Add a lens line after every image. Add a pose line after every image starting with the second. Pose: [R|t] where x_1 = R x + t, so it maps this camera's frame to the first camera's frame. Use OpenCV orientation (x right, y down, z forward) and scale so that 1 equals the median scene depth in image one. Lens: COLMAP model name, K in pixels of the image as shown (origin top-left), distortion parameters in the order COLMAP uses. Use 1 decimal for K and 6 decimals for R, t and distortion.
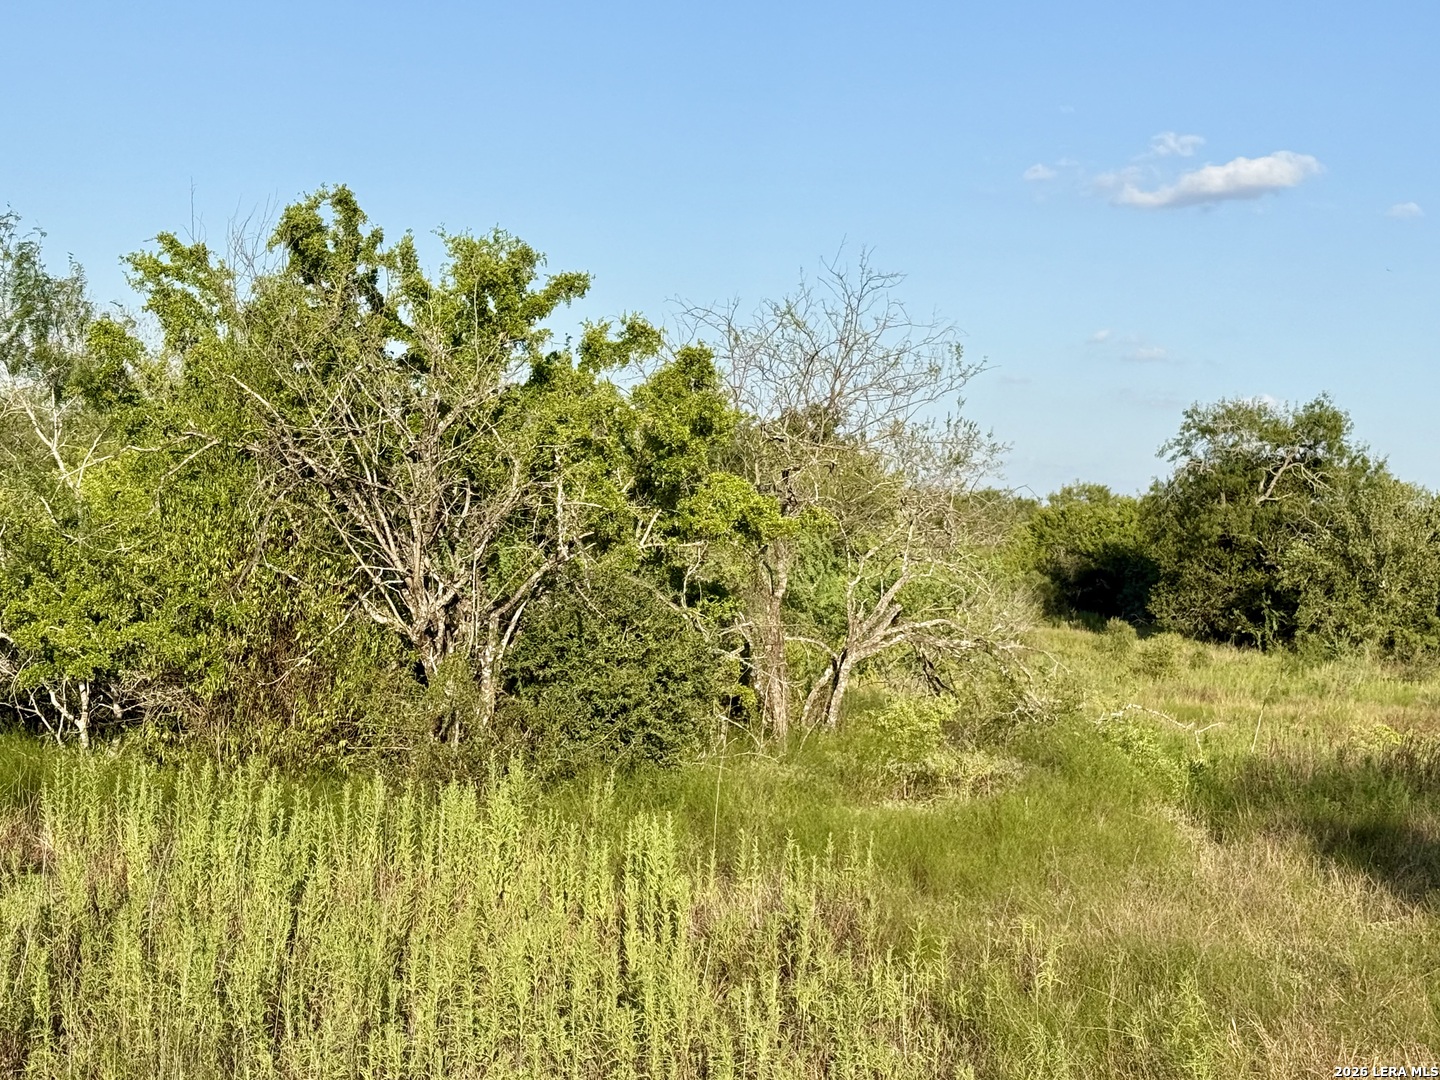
lens RADIAL K [[2425.7, 0, 719.0], [0, 2425.7, 547.2], [0, 0, 1]] dist [0.101398, 0.000000]
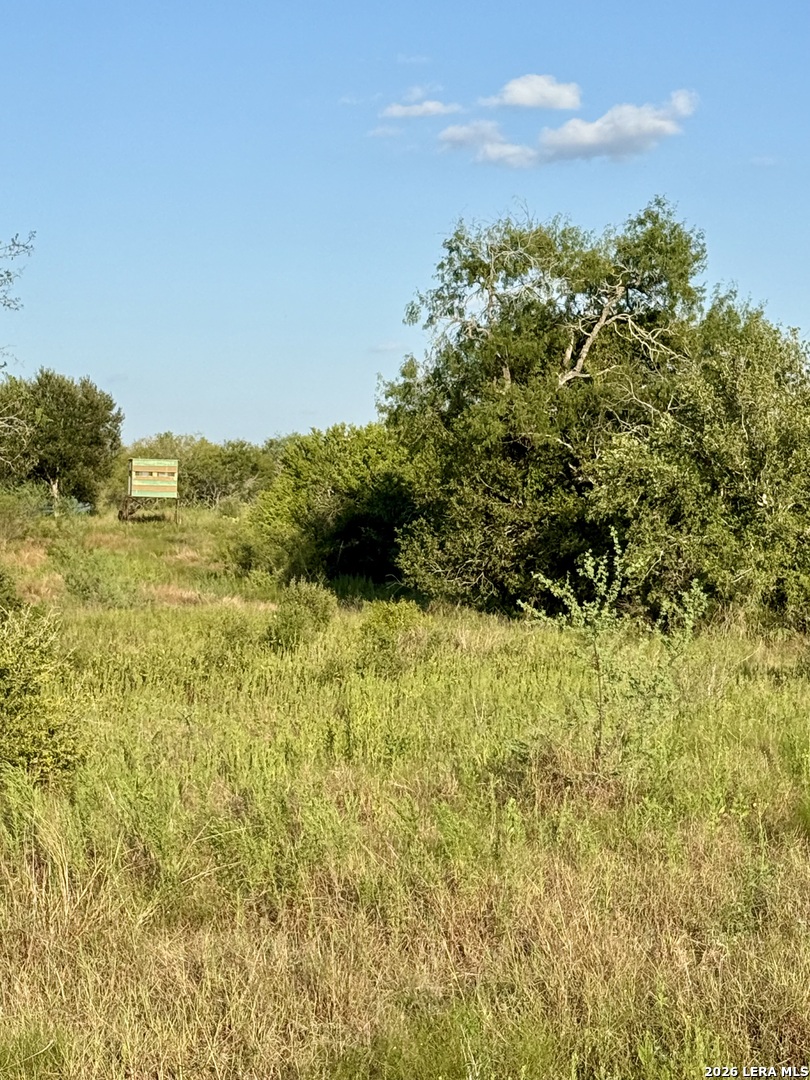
lens RADIAL K [[2503.2, 0, 405.7], [0, 2503.2, 538.7], [0, 0, 1]] dist [0.089336, 0.000000]
pose [[0.991679, -0.044560, 0.120779, 0.104891], [0.044028, 0.999005, 0.007077, 0.015084], [-0.120974, -0.001700, 0.992654, 0.381702]]
